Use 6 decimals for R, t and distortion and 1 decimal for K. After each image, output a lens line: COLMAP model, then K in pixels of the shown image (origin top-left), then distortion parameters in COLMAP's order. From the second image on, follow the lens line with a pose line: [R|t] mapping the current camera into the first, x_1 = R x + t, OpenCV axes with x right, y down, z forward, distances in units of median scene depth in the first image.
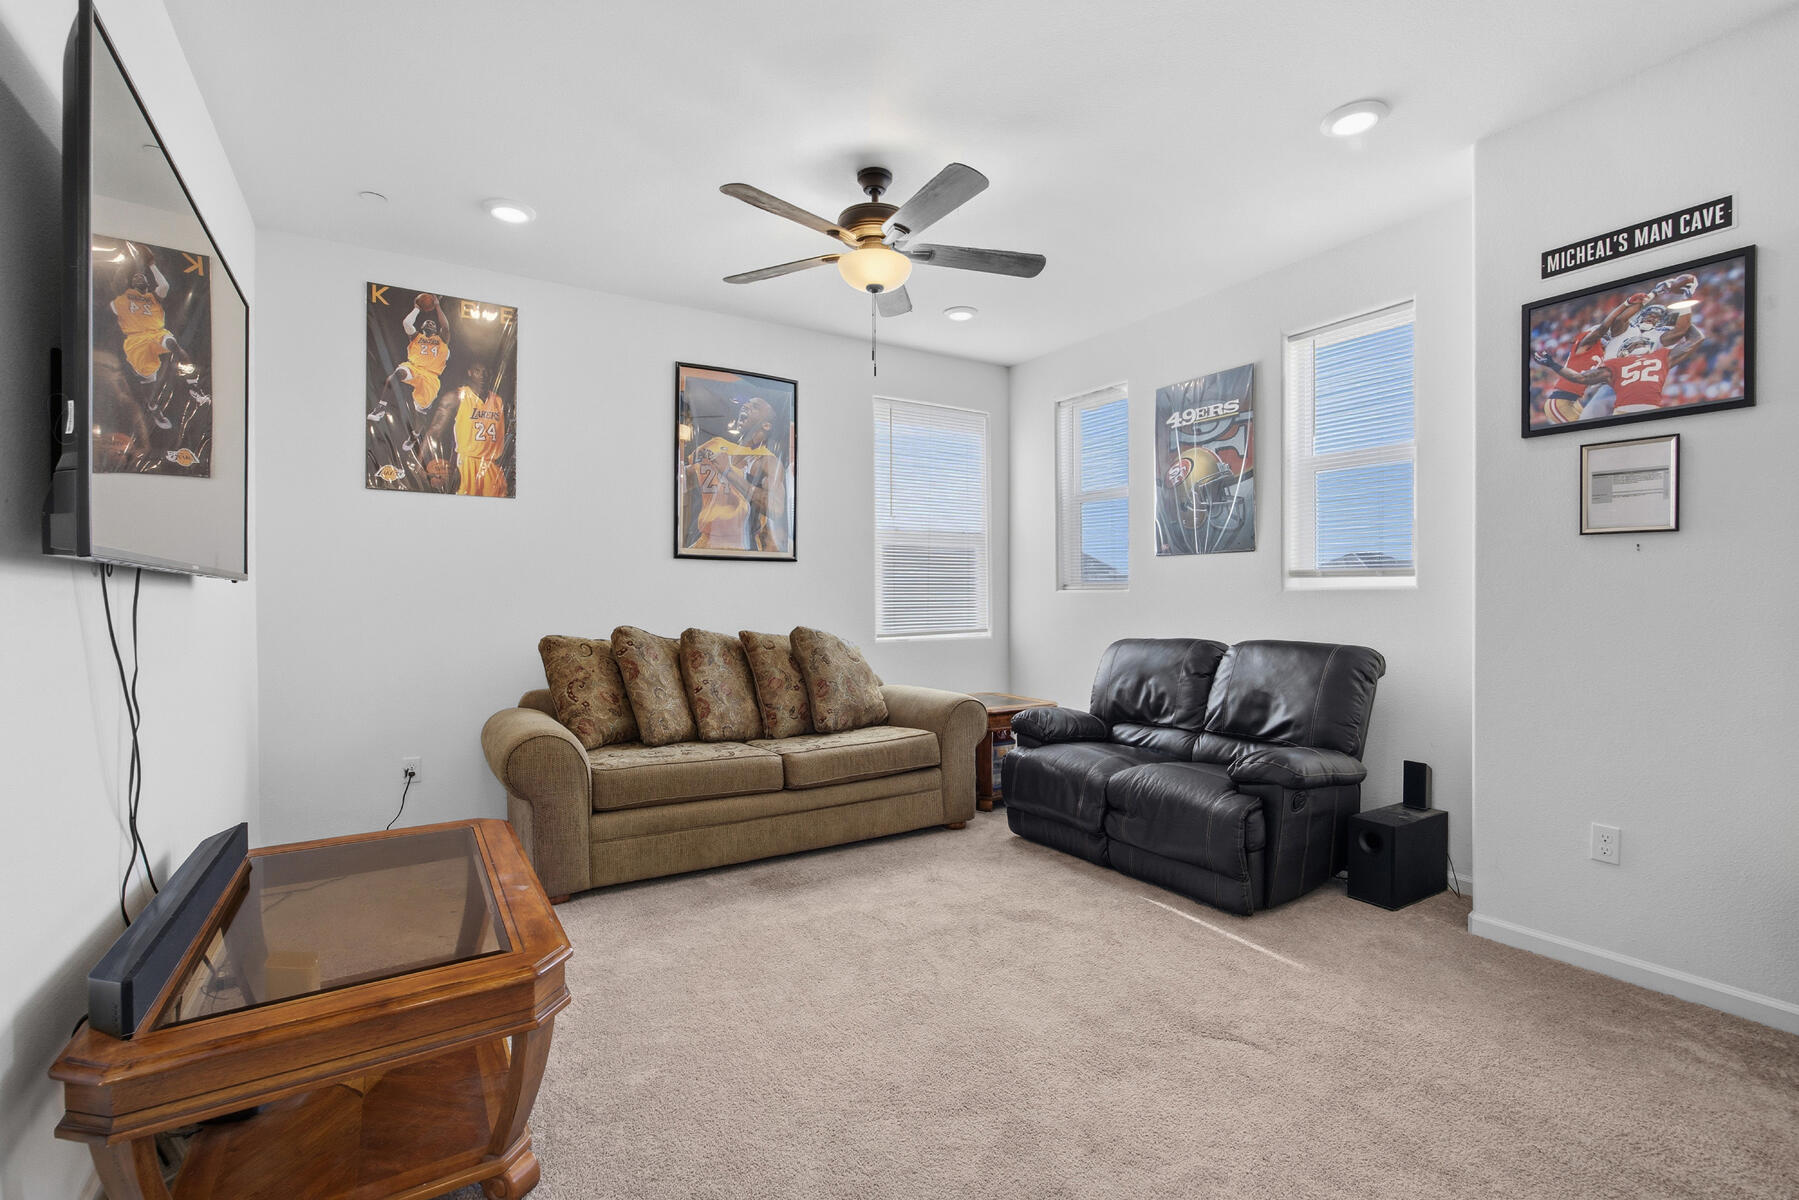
lens RADIAL K [[841.1, 0, 900.2], [0, 841.1, 601.8], [0, 0, 1]] dist [-0.030299, 0.001601]
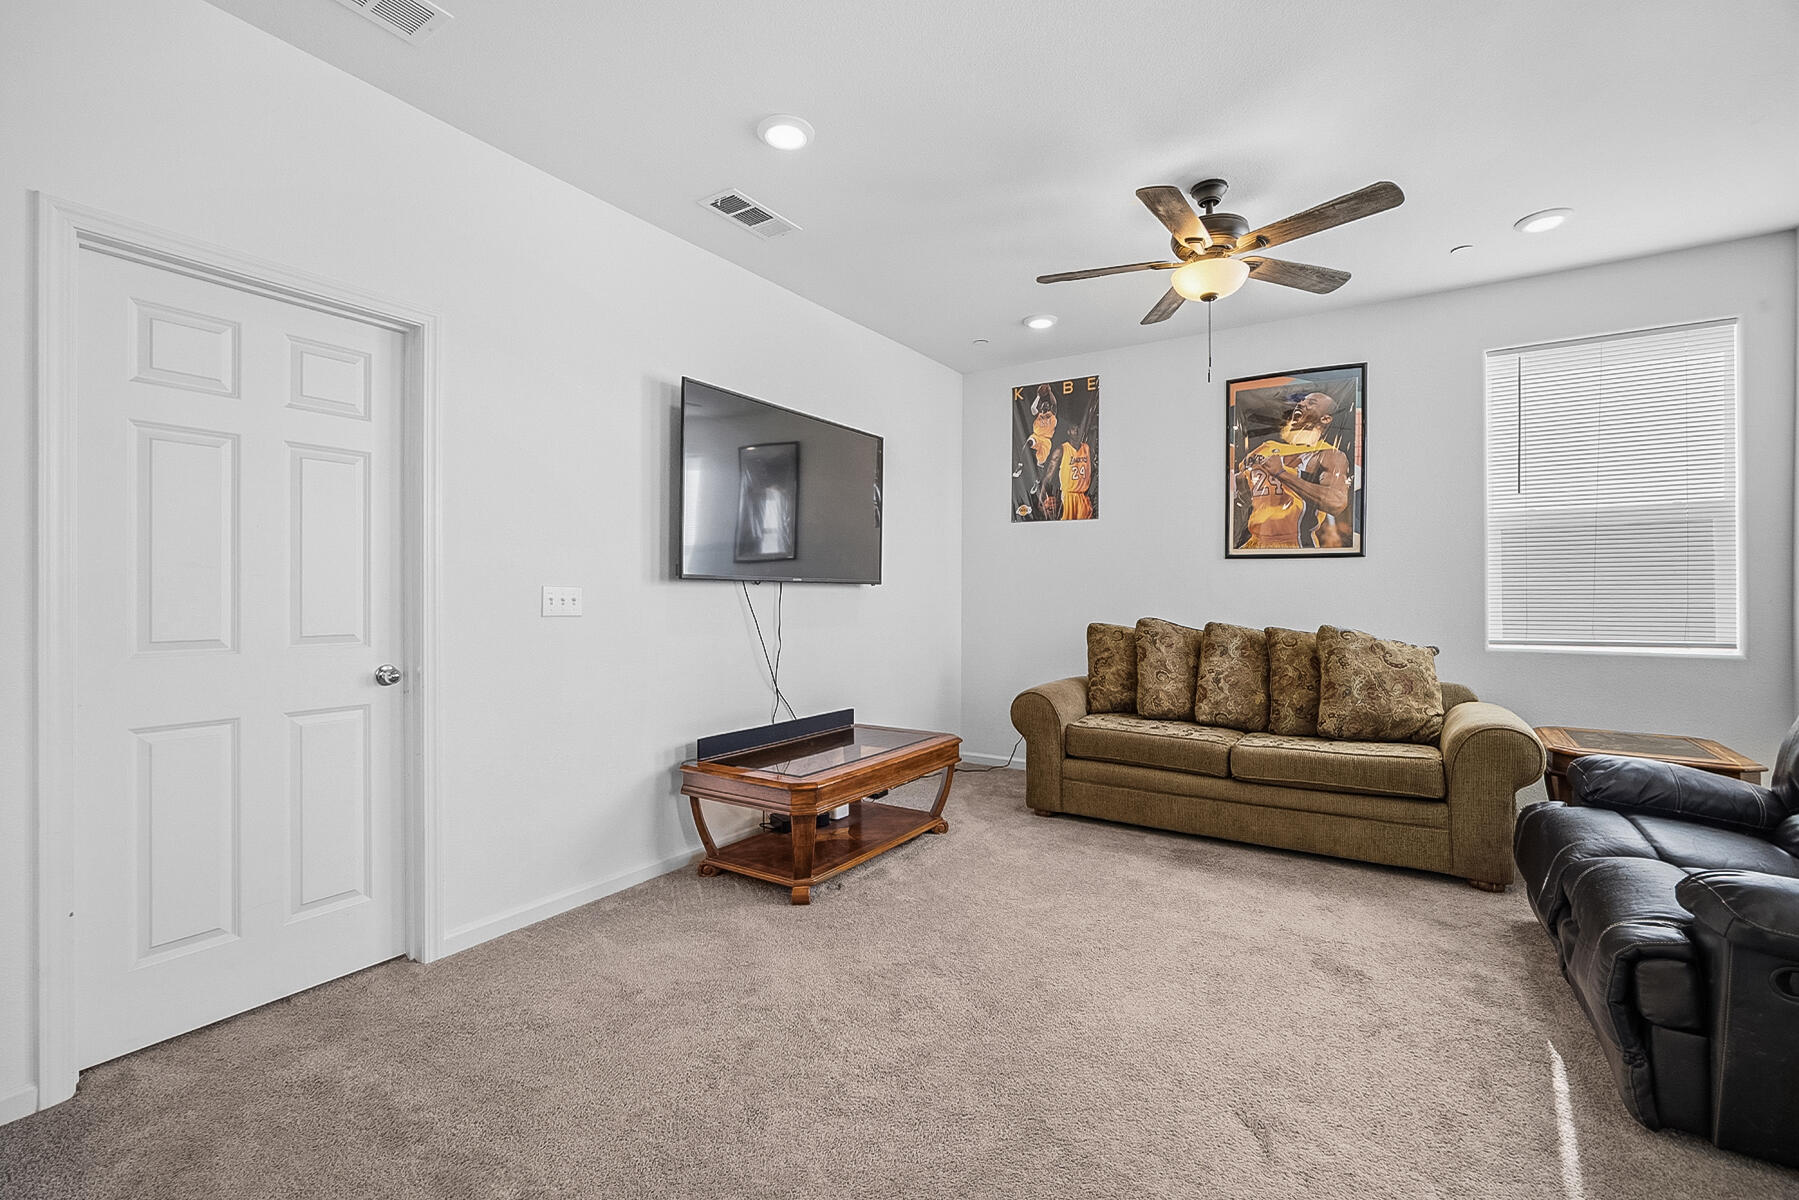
lens RADIAL K [[793.1, 0, 900.5], [0, 793.1, 589.5], [0, 0, 1]] dist [0.001277, 0.000713]
pose [[0.399662, -0.002900, -0.916658, 0.582691], [-0.007624, 0.999950, -0.006488, -0.001731], [0.916631, 0.009582, 0.399620, 0.216745]]
